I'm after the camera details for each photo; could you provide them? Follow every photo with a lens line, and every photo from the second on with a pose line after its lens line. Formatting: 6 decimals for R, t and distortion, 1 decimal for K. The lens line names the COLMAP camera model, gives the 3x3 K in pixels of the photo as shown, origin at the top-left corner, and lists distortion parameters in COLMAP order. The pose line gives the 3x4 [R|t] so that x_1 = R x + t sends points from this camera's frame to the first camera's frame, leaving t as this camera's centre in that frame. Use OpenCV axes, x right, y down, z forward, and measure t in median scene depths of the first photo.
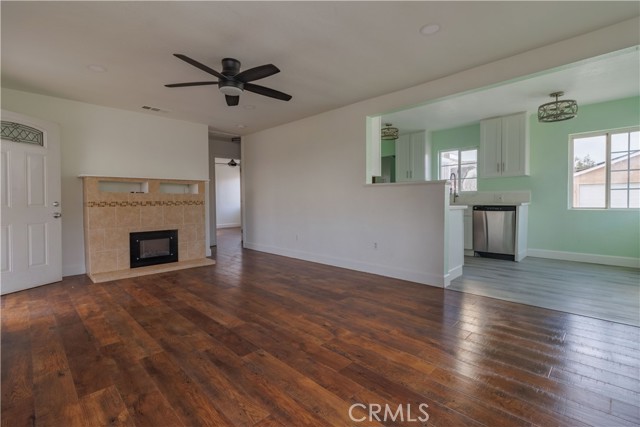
lens RADIAL K [[296.3, 0, 321.7], [0, 296.3, 205.6], [0, 0, 1]] dist [0.001435, -0.000202]
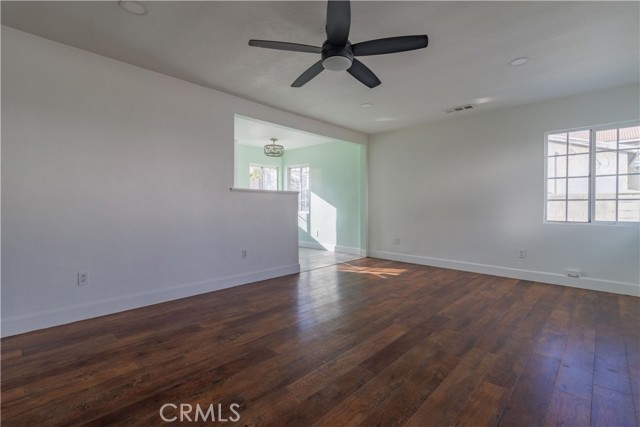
lens RADIAL K [[296.3, 0, 321.7], [0, 296.3, 205.6], [0, 0, 1]] dist [0.001435, -0.000202]
pose [[-0.023153, 0.008388, 0.999697, -1.404200], [0.010653, 0.999910, -0.008143, -0.017129], [-0.999675, 0.010461, -0.023240, 1.383886]]
